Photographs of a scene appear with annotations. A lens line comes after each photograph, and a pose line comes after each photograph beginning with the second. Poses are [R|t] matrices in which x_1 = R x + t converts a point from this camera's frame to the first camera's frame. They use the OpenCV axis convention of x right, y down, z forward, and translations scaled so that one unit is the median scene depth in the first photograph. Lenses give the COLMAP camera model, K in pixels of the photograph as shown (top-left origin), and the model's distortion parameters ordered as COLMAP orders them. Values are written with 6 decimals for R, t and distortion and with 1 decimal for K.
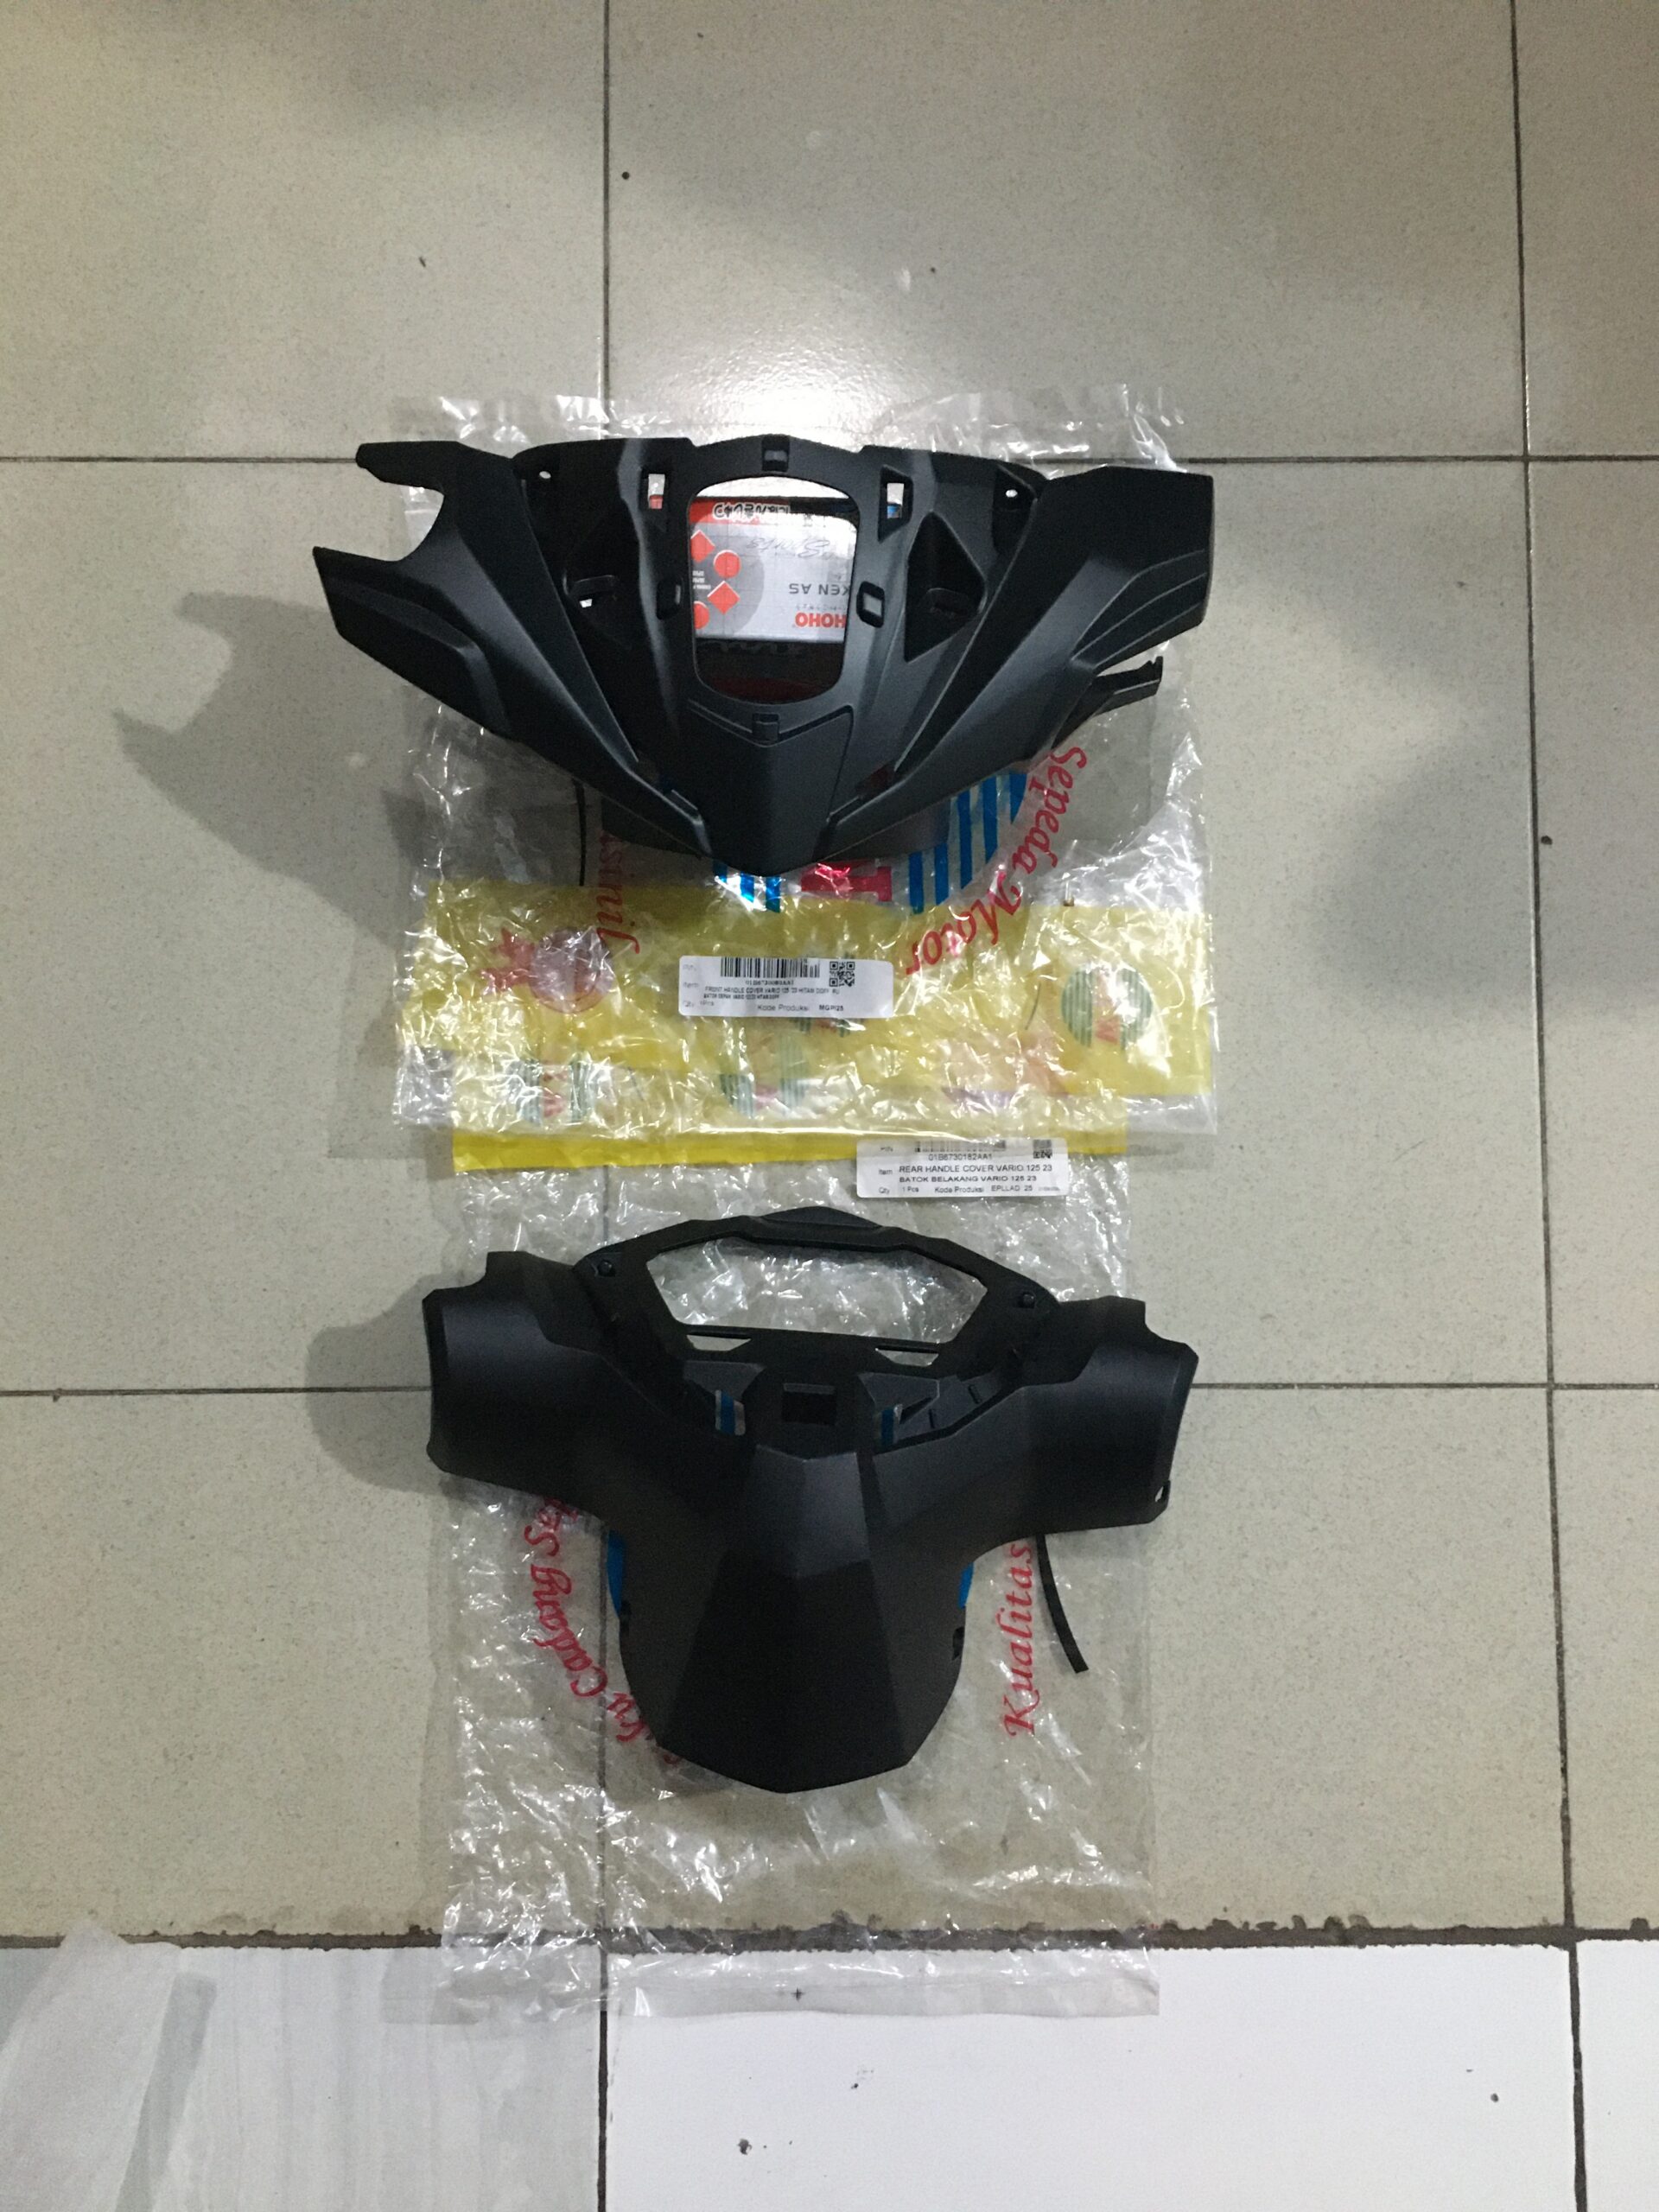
lens RADIAL K [[1905.0, 0, 834.6], [0, 1905.0, 1097.5], [0, 0, 1]] dist [0.069813, -0.112159]
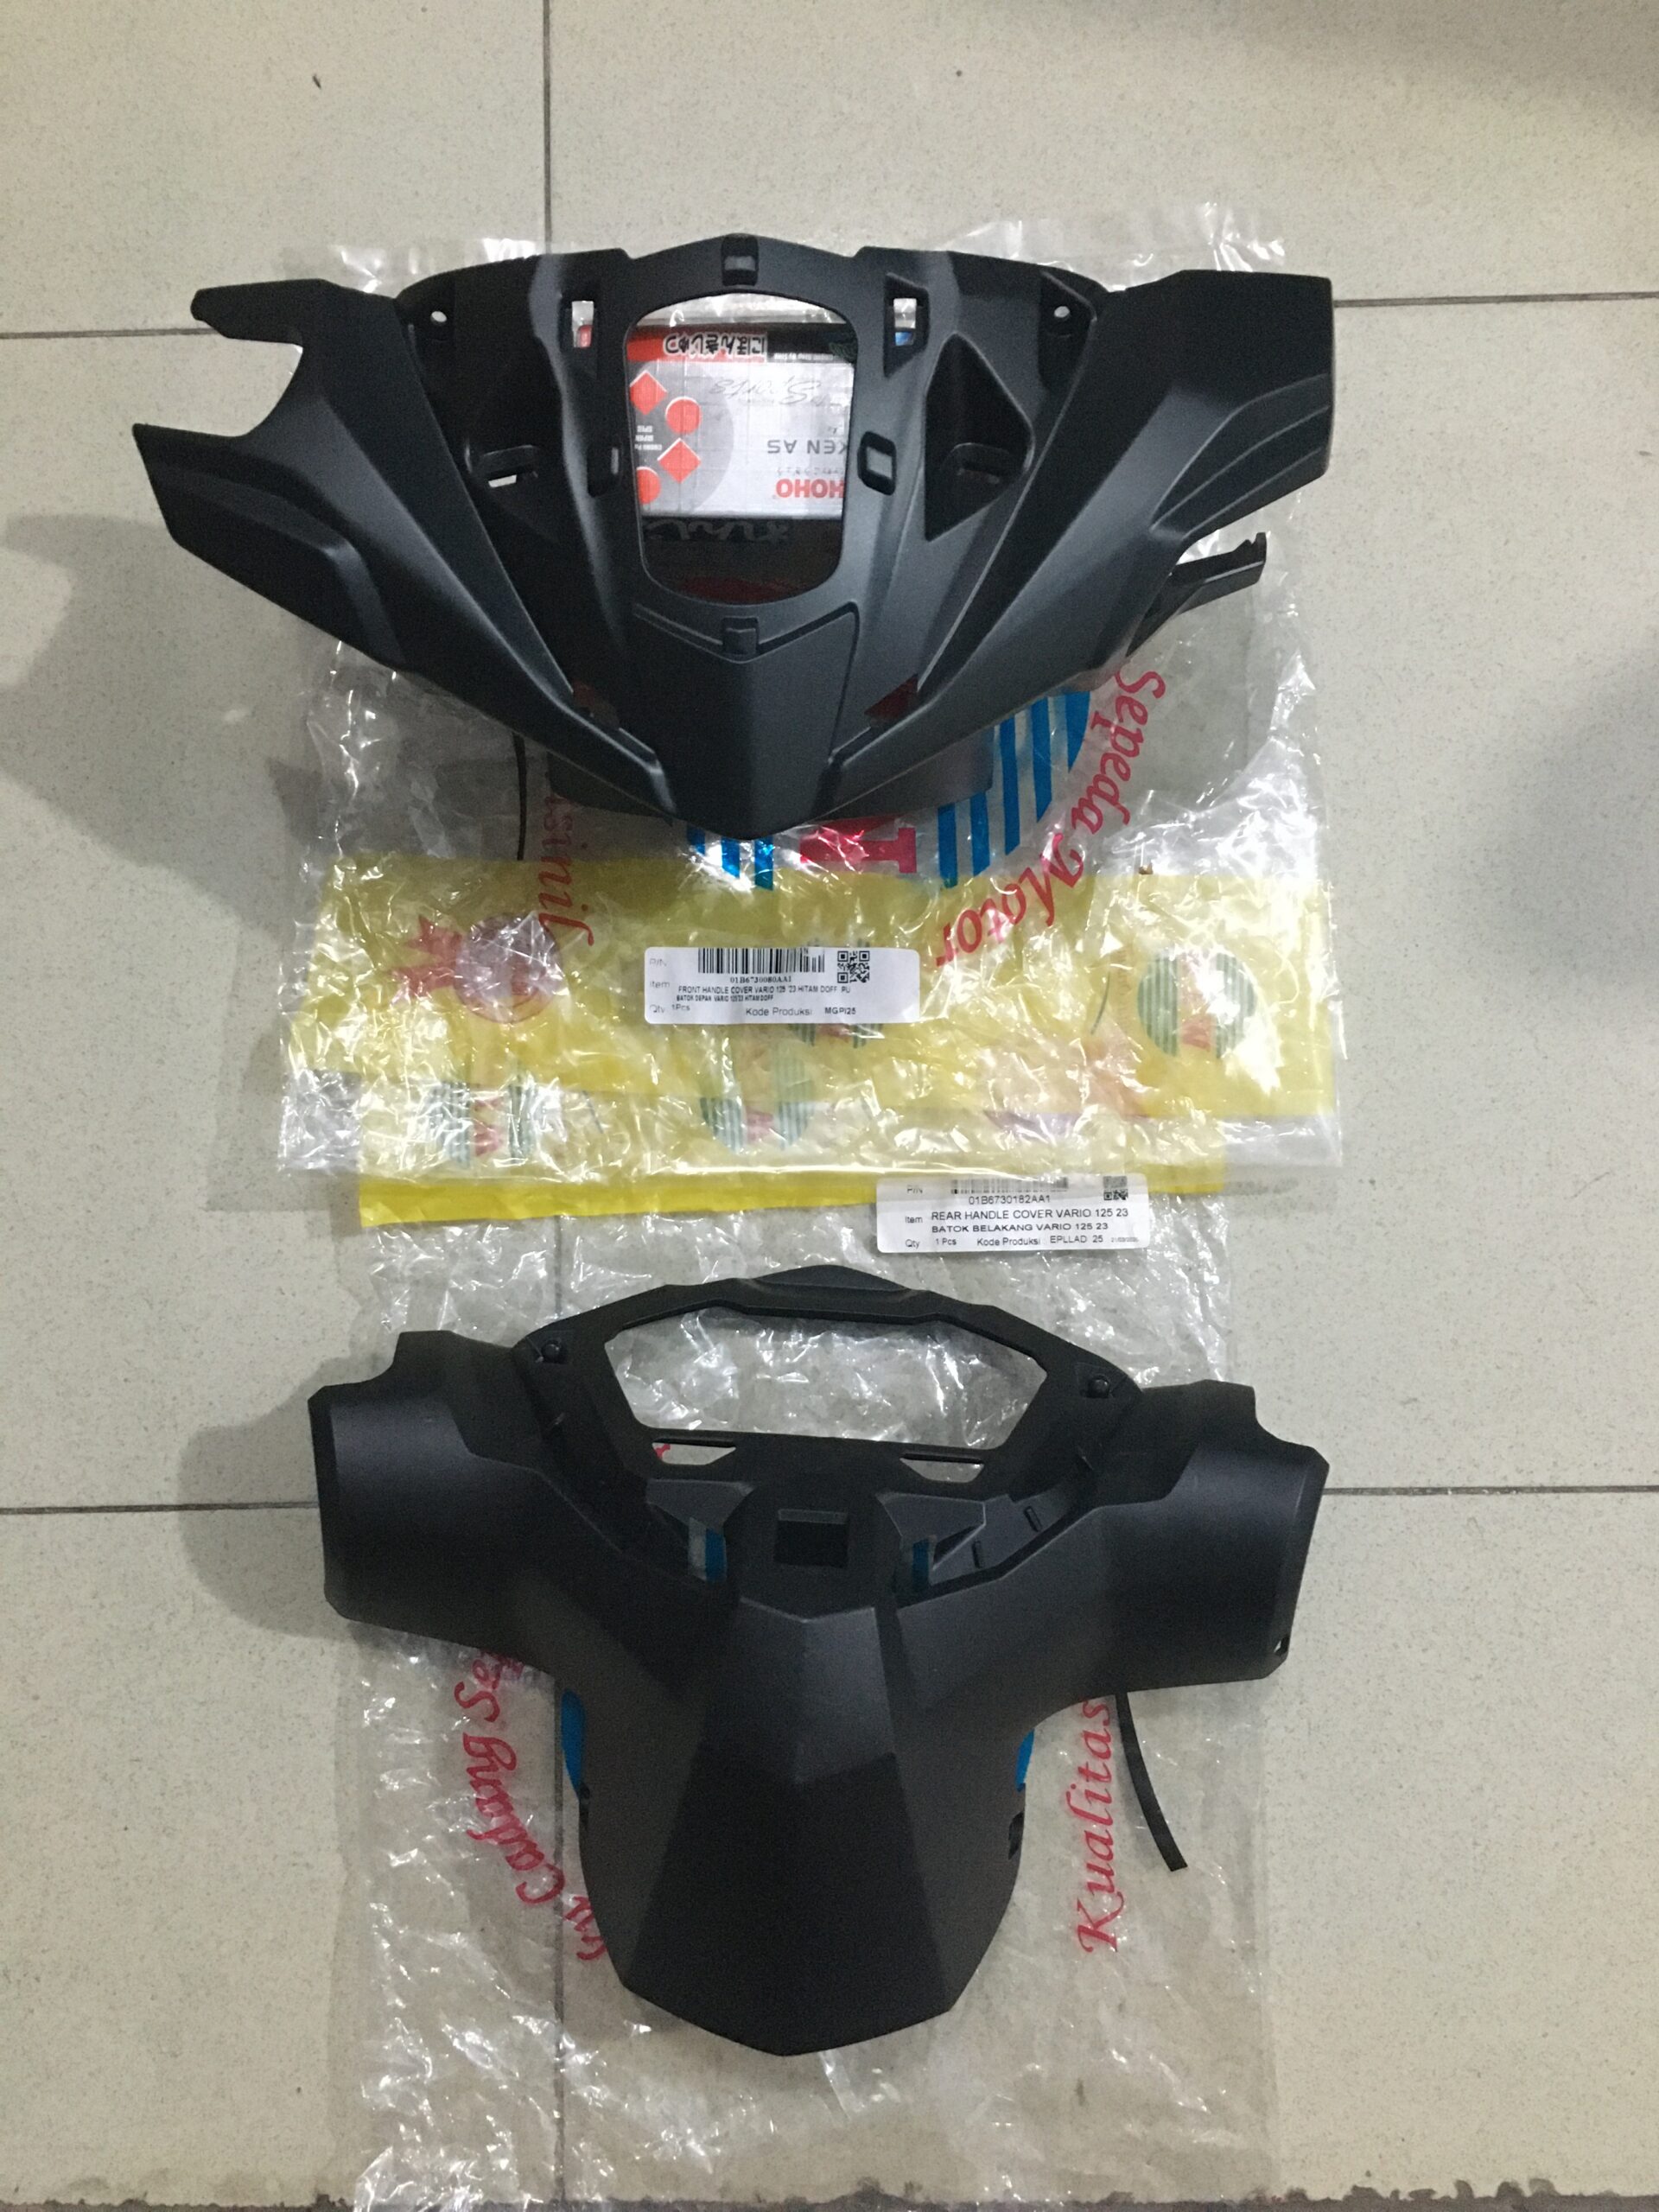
lens RADIAL K [[1905.0, 0, 840.4], [0, 1905.0, 1094.1], [0, 0, 1]] dist [0.069813, -0.112159]
pose [[0.999556, -0.014040, -0.026296, 0.018147], [0.013908, 0.999890, -0.005171, -0.008894], [0.026365, 0.004803, 0.999641, 0.221286]]
